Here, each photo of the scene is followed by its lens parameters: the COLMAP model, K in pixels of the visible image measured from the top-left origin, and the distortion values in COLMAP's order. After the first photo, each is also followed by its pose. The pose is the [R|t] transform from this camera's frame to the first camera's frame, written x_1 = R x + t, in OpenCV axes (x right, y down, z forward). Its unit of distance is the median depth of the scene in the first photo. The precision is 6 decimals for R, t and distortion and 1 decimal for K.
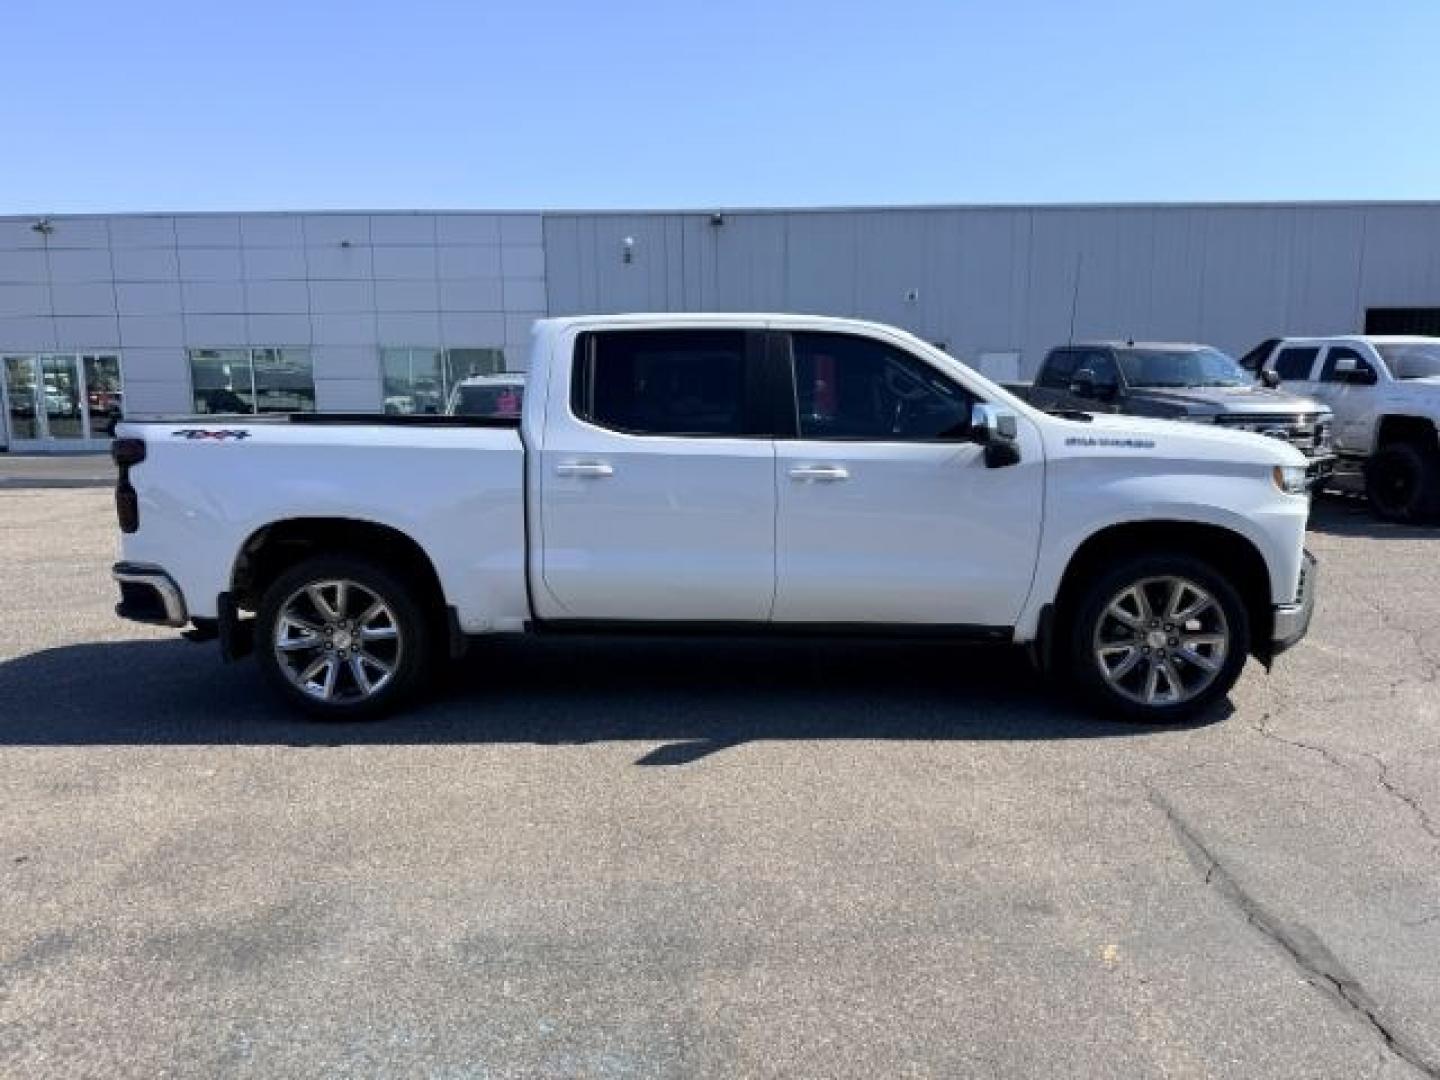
lens RADIAL K [[1061.4, 0, 729.0], [0, 1061.4, 513.2], [0, 0, 1]] dist [0.026352, -0.007937]
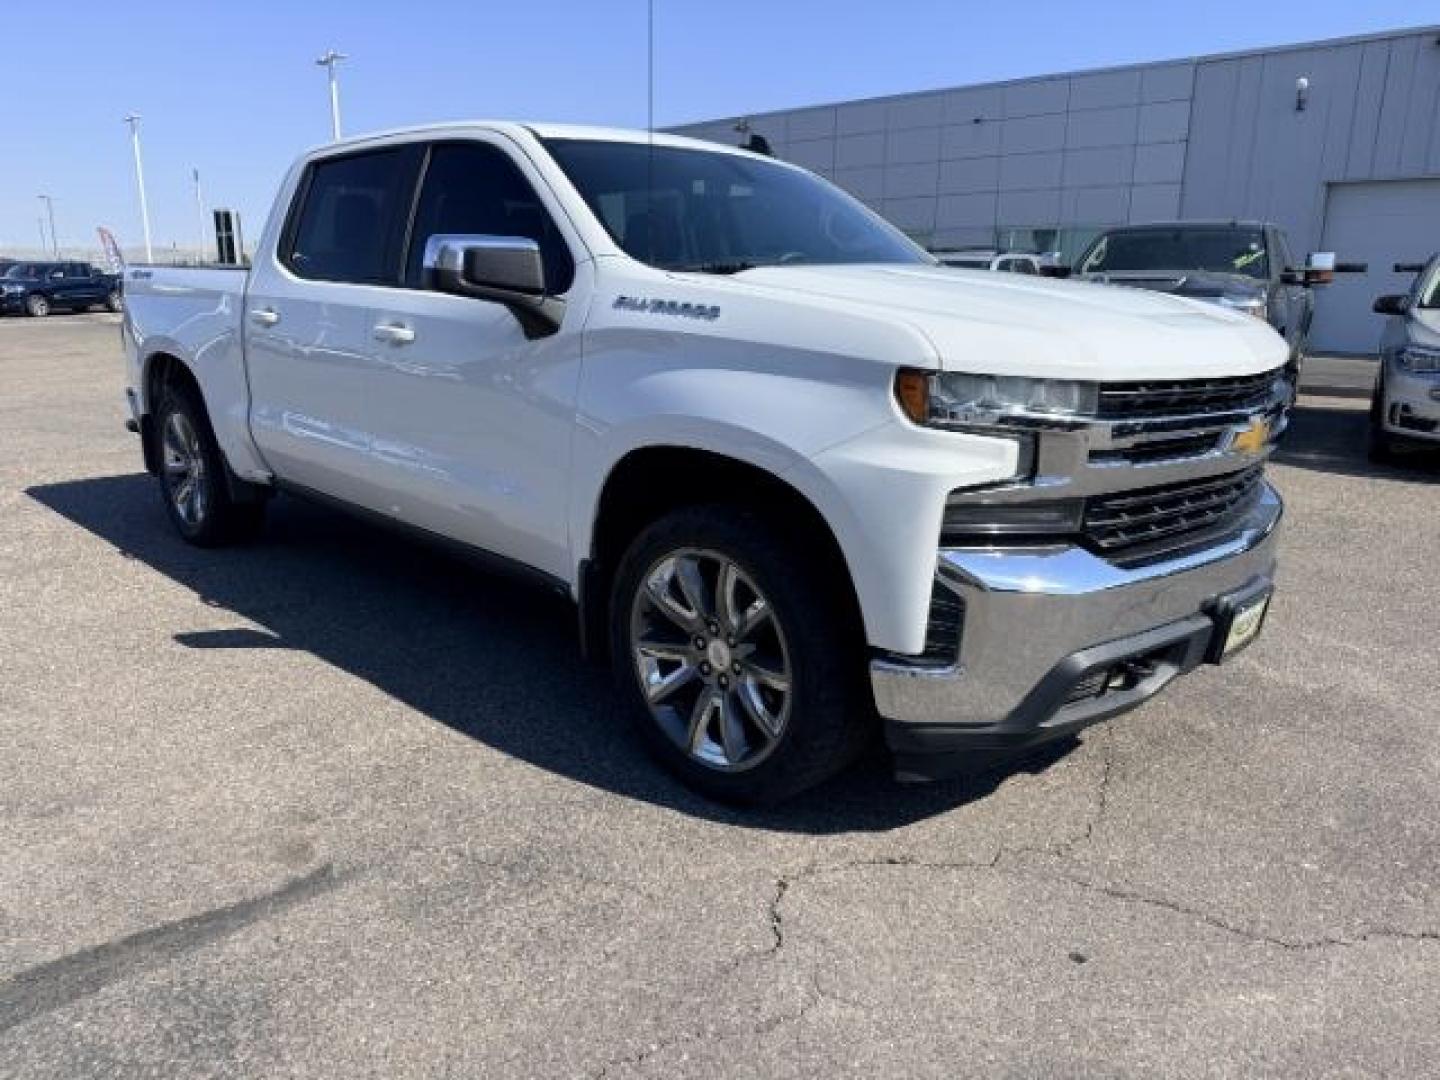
lens RADIAL K [[1061.4, 0, 729.0], [0, 1061.4, 513.2], [0, 0, 1]] dist [0.026352, -0.007937]
pose [[0.731245, 0.161912, -0.662620, 0.779595], [-0.098429, 0.986300, 0.132380, -0.034886], [0.674976, -0.031582, 0.737164, 0.587632]]
